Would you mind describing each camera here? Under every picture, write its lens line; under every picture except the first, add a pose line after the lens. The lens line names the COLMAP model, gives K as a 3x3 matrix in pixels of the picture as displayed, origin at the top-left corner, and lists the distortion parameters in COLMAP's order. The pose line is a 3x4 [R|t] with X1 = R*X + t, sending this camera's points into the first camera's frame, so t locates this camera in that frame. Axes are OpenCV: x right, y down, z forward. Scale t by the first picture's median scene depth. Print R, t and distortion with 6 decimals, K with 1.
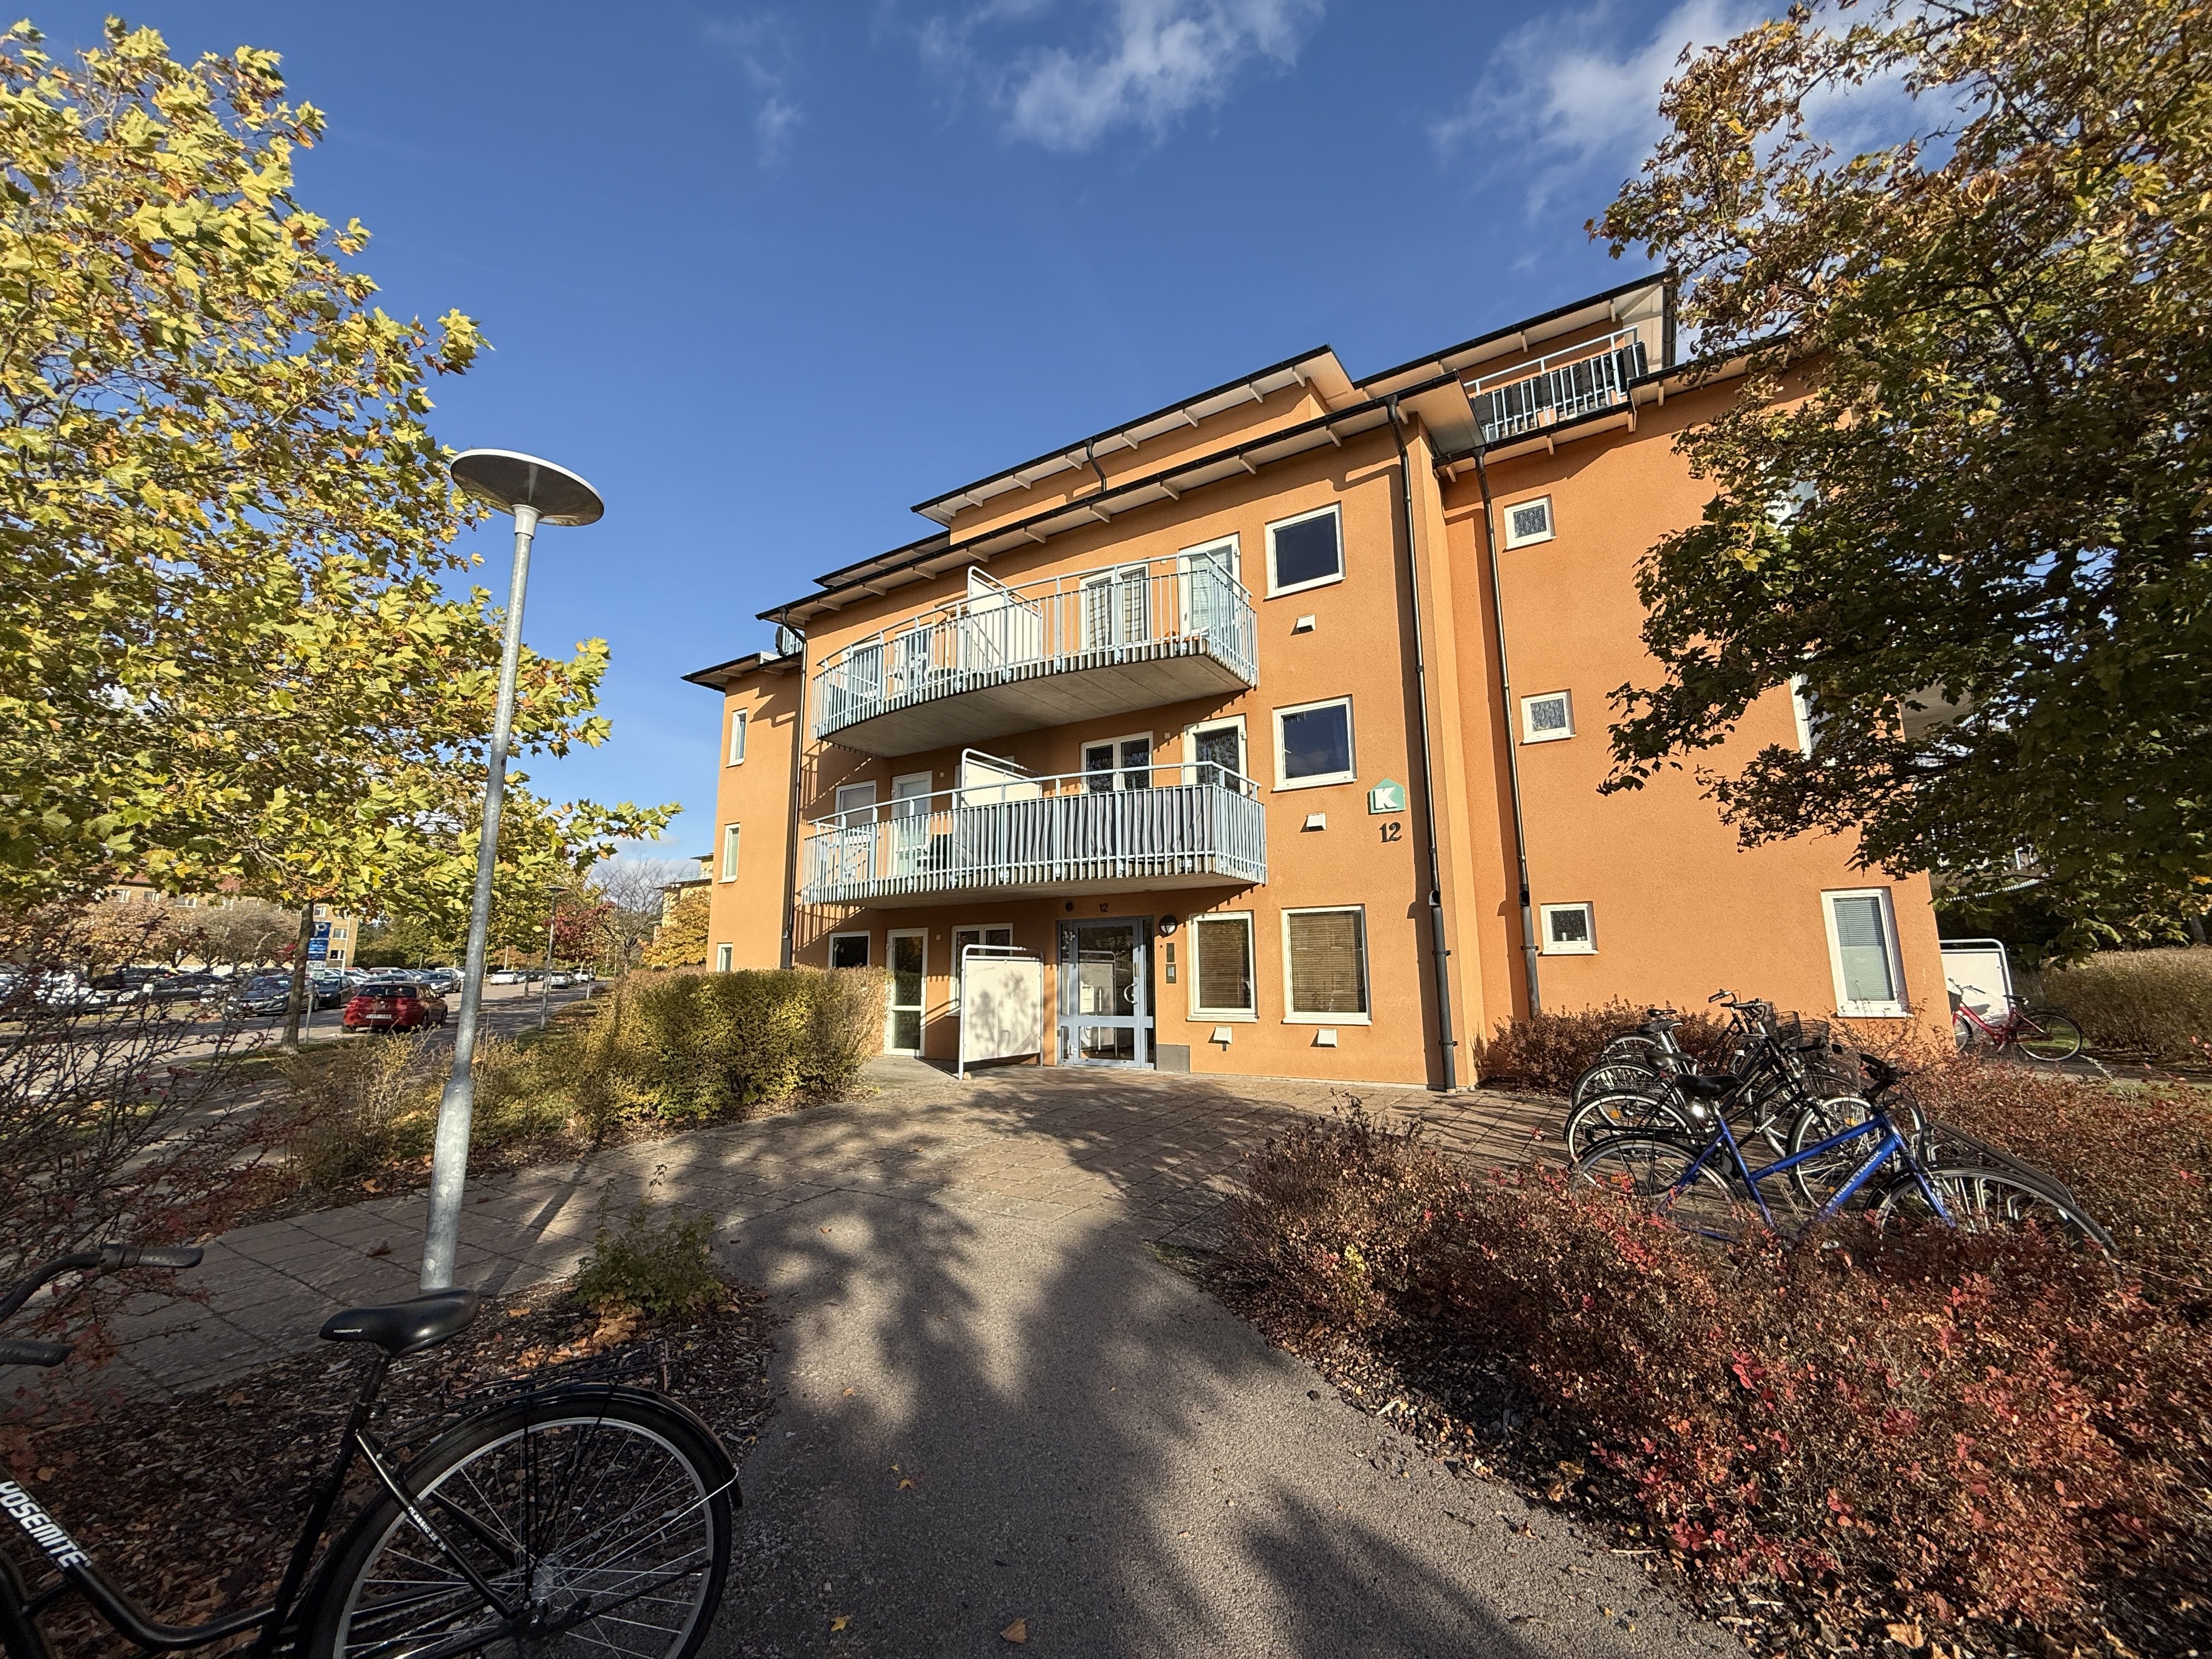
lens RADIAL K [[901.3, 0, 1099.6], [0, 901.3, 821.2], [0, 0, 1]] dist [0.003799, 0.000324]
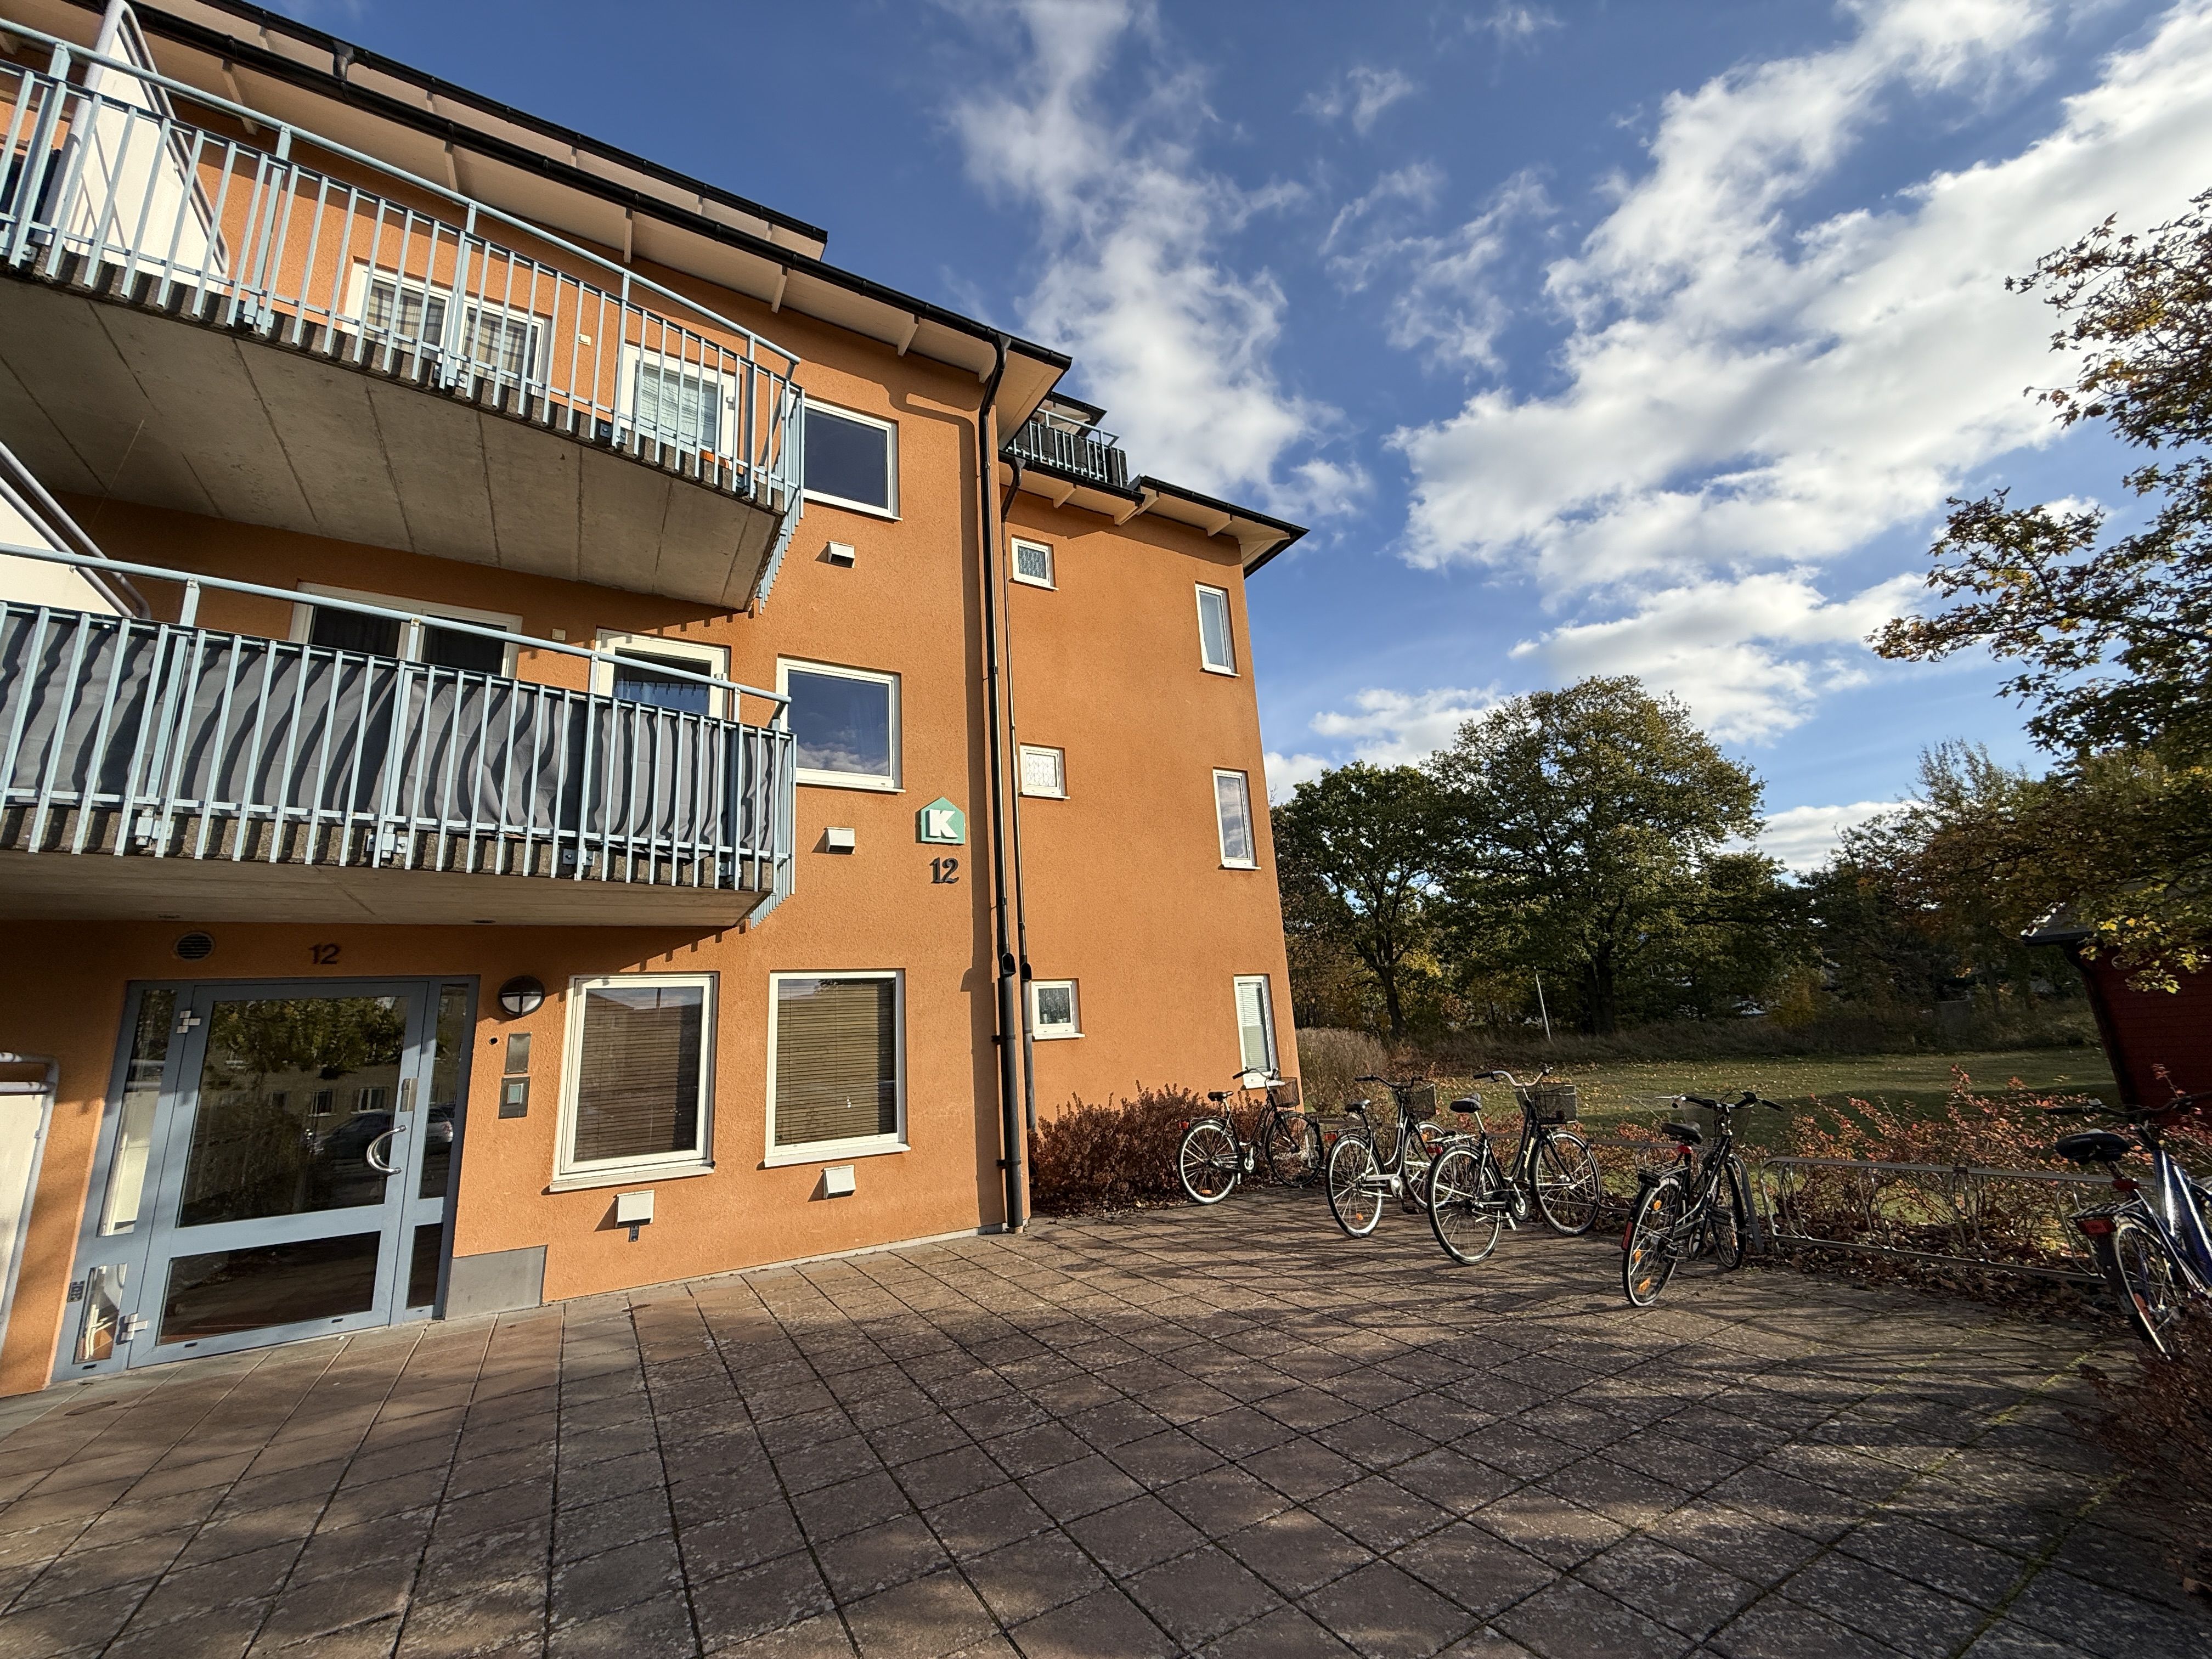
lens RADIAL K [[901.3, 0, 1099.6], [0, 901.3, 821.2], [0, 0, 1]] dist [0.003799, 0.000324]
pose [[0.449355, 0.197323, 0.871288, -0.239300], [-0.092191, 0.980337, -0.174473, 0.080861], [-0.888584, -0.001925, 0.458711, 0.509008]]
